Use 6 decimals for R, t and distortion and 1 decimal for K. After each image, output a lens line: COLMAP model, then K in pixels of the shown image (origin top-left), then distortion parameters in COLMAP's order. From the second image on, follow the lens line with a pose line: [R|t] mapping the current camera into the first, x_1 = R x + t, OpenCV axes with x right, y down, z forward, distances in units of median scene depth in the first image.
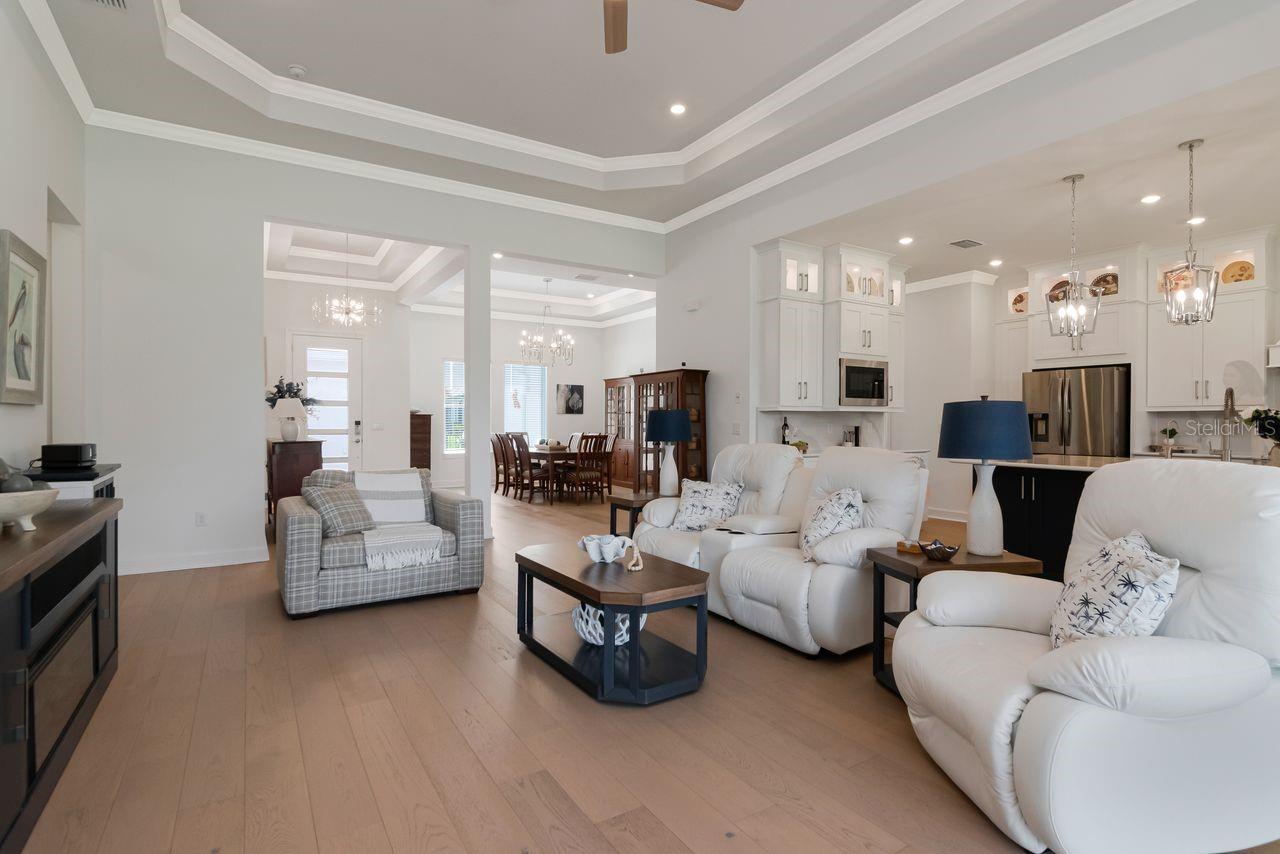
lens RADIAL K [[630.5, 0, 660.5], [0, 630.5, 427.8], [0, 0, 1]] dist [-0.015289, -0.002942]
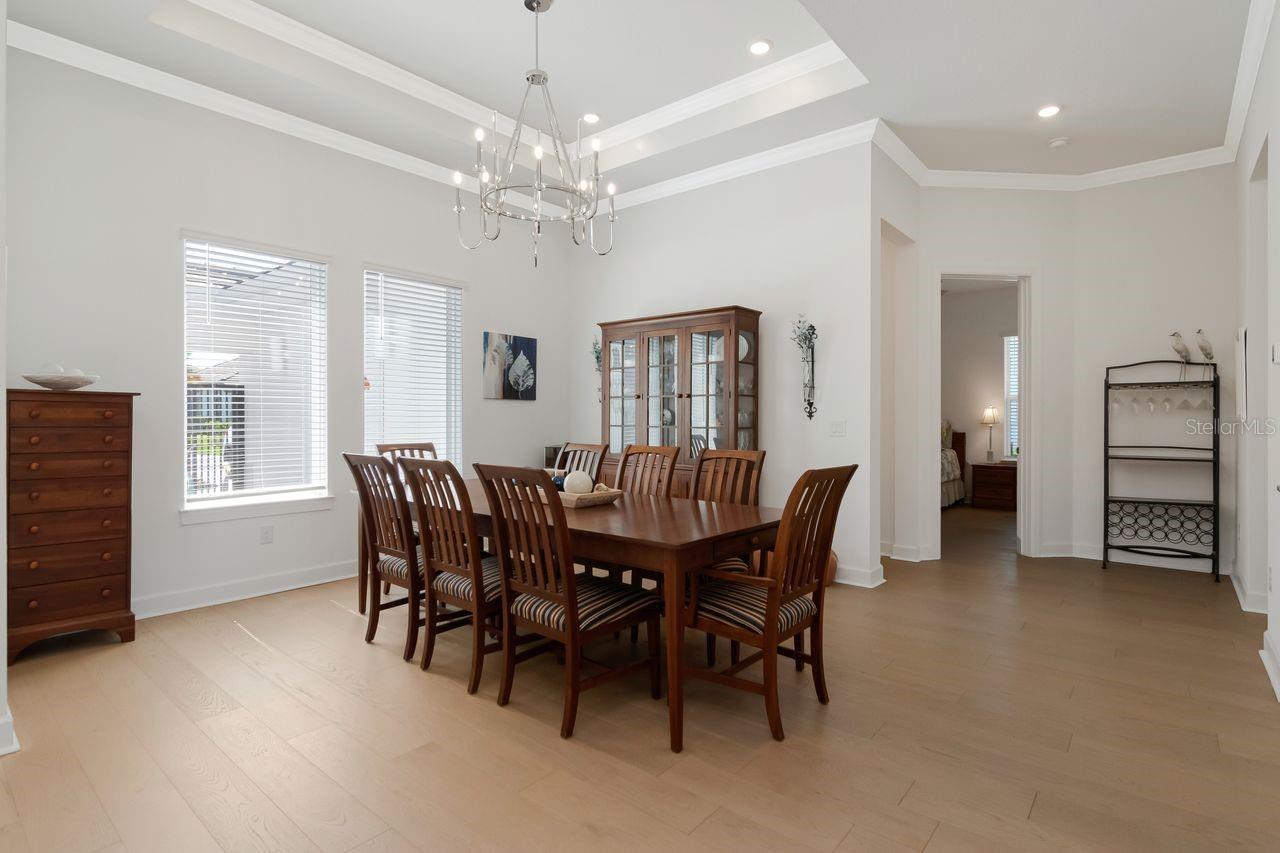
lens RADIAL K [[629.7, 0, 638.7], [0, 629.7, 425.5], [0, 0, 1]] dist [-0.003313, -0.000246]
pose [[0.956623, -0.006527, 0.291257, -0.187791], [0.007310, 0.999972, -0.001601, -0.002564], [-0.291238, 0.003661, 0.956644, 0.546465]]
